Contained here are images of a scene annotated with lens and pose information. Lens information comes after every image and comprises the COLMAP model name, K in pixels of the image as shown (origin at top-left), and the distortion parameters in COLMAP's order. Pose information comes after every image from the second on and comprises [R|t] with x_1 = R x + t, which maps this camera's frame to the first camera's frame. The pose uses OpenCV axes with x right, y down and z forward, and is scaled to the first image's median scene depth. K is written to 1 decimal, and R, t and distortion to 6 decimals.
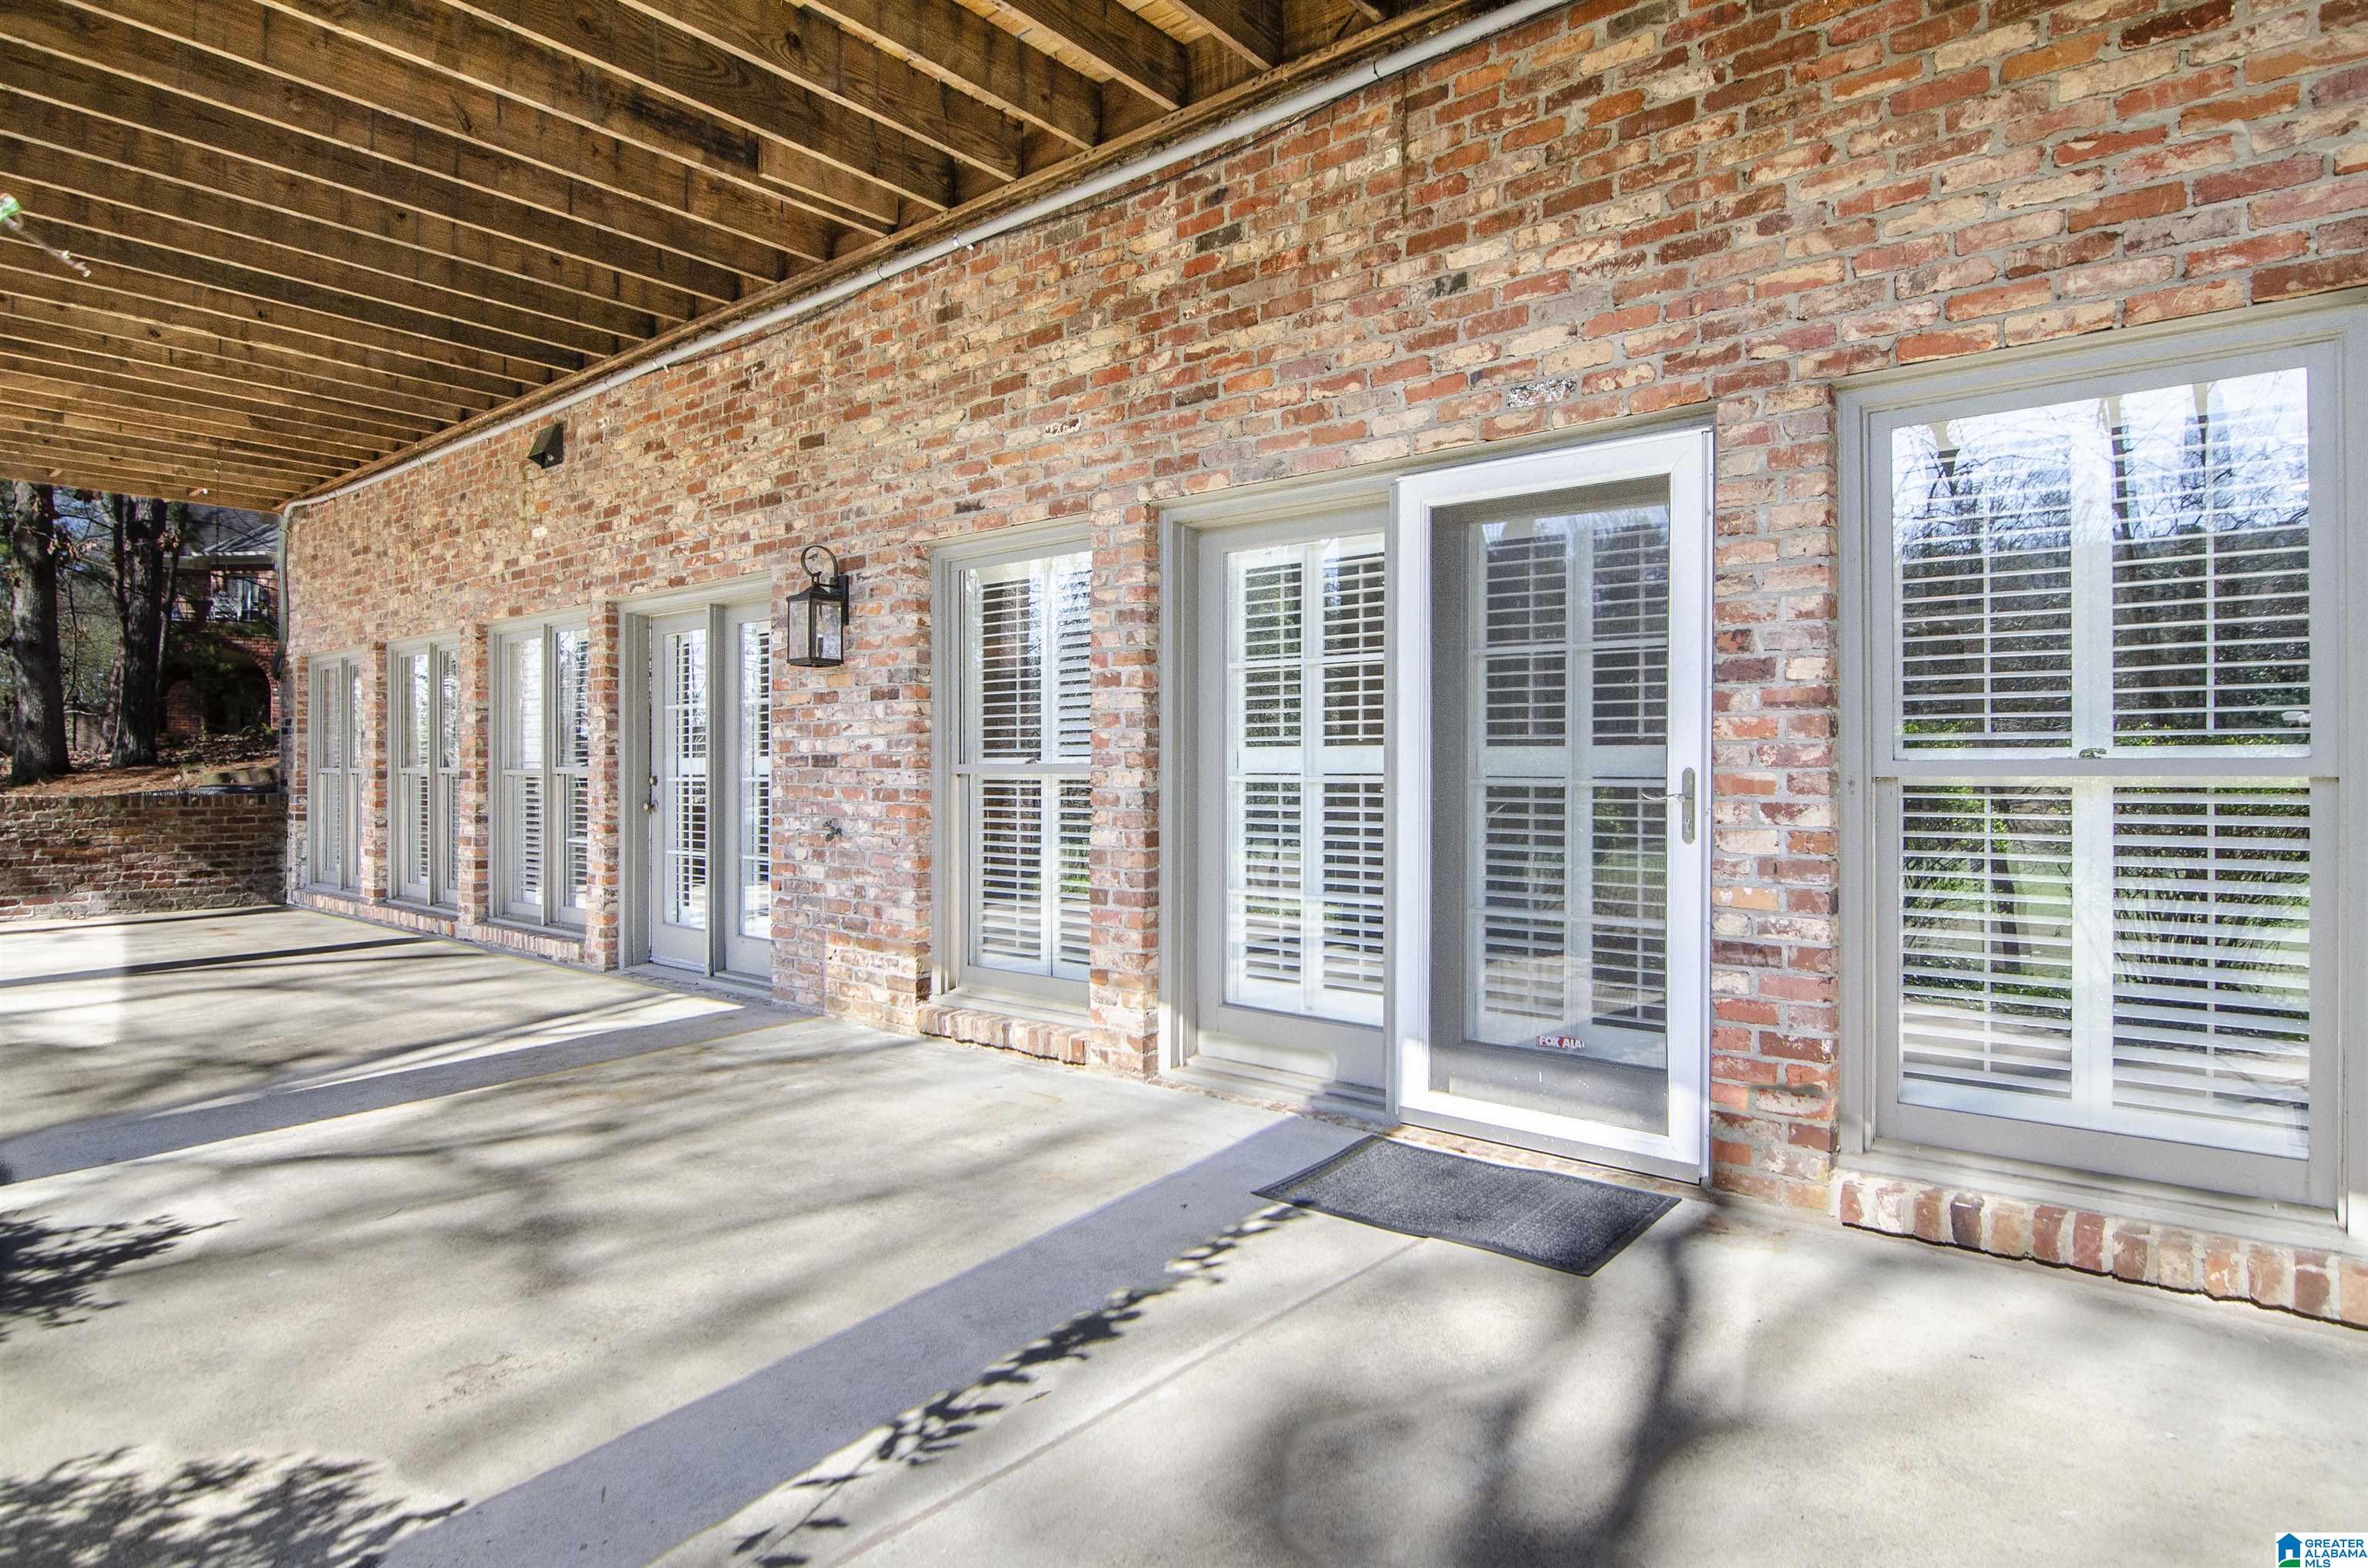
lens RADIAL K [[1284.1, 0, 1184.0], [0, 1284.1, 784.0], [0, 0, 1]] dist [-0.032081, -0.000809]
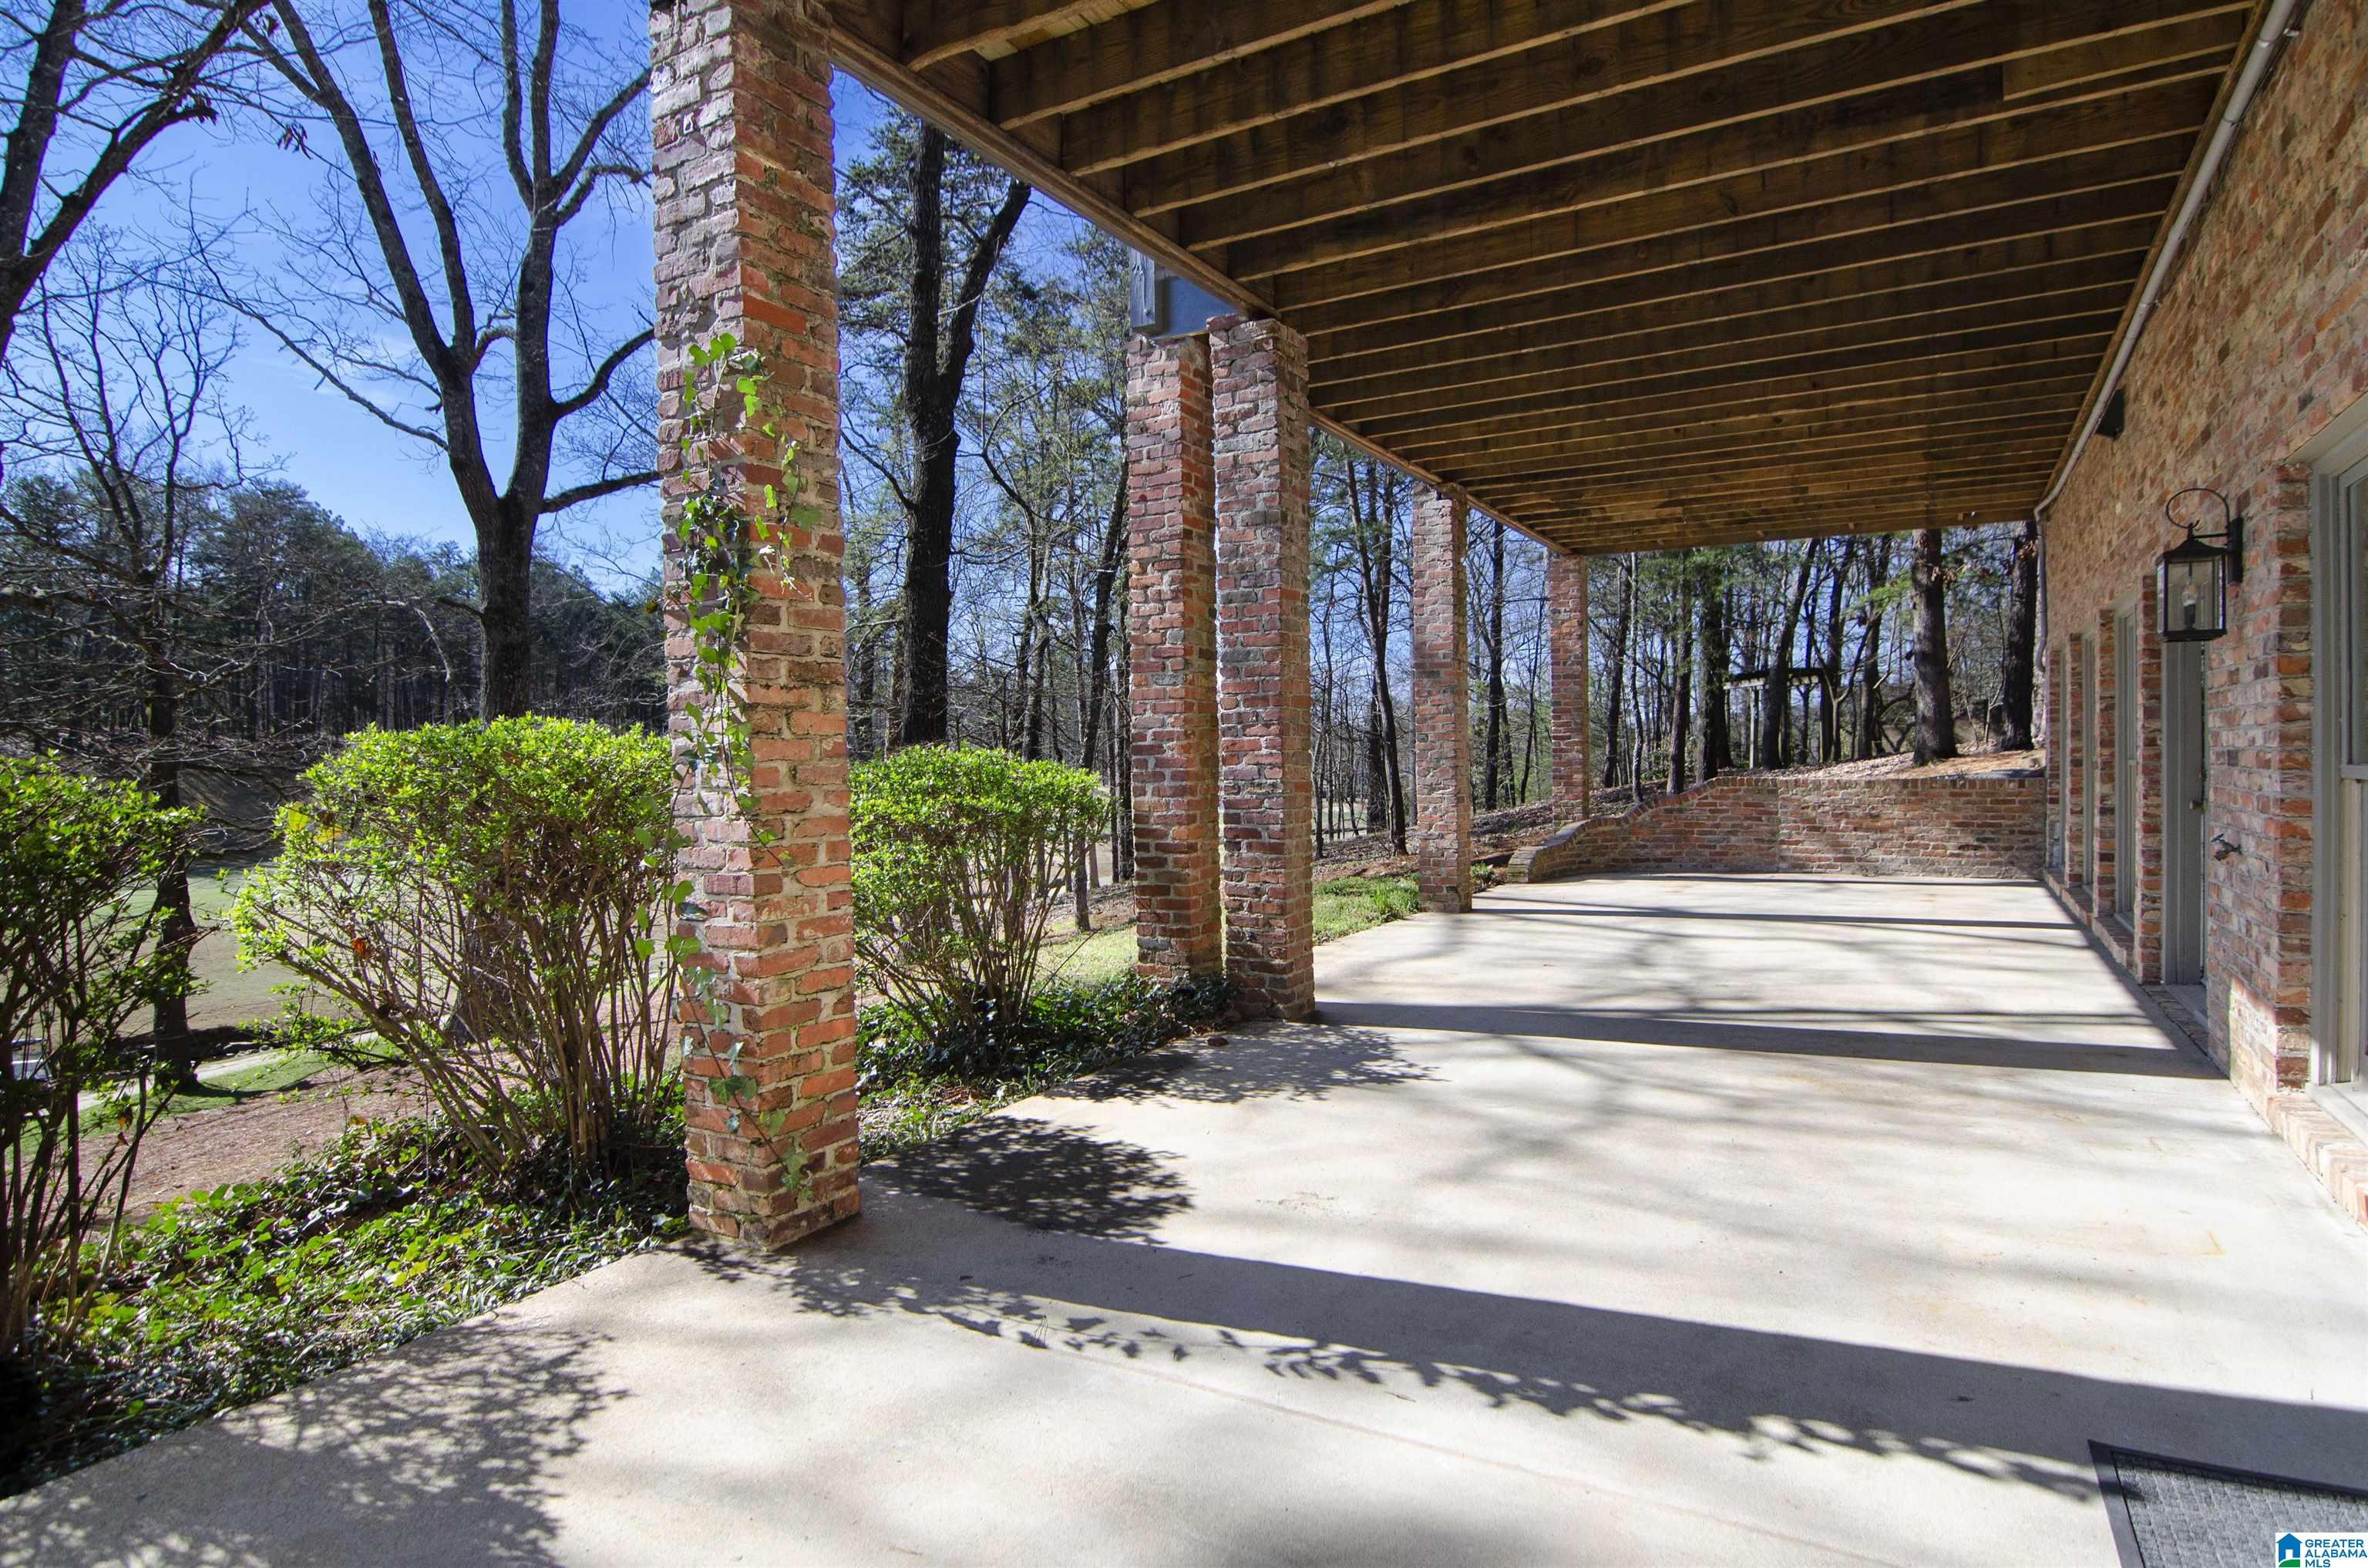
lens RADIAL K [[1140.8, 0, 1184.0], [0, 1140.8, 784.0], [0, 0, 1]] dist [-0.000328, -0.000391]
pose [[0.226407, 0.017360, -0.973878, 0.490358], [-0.001646, 0.999847, 0.017441, -0.024469], [0.974031, -0.002346, 0.226401, 0.402347]]
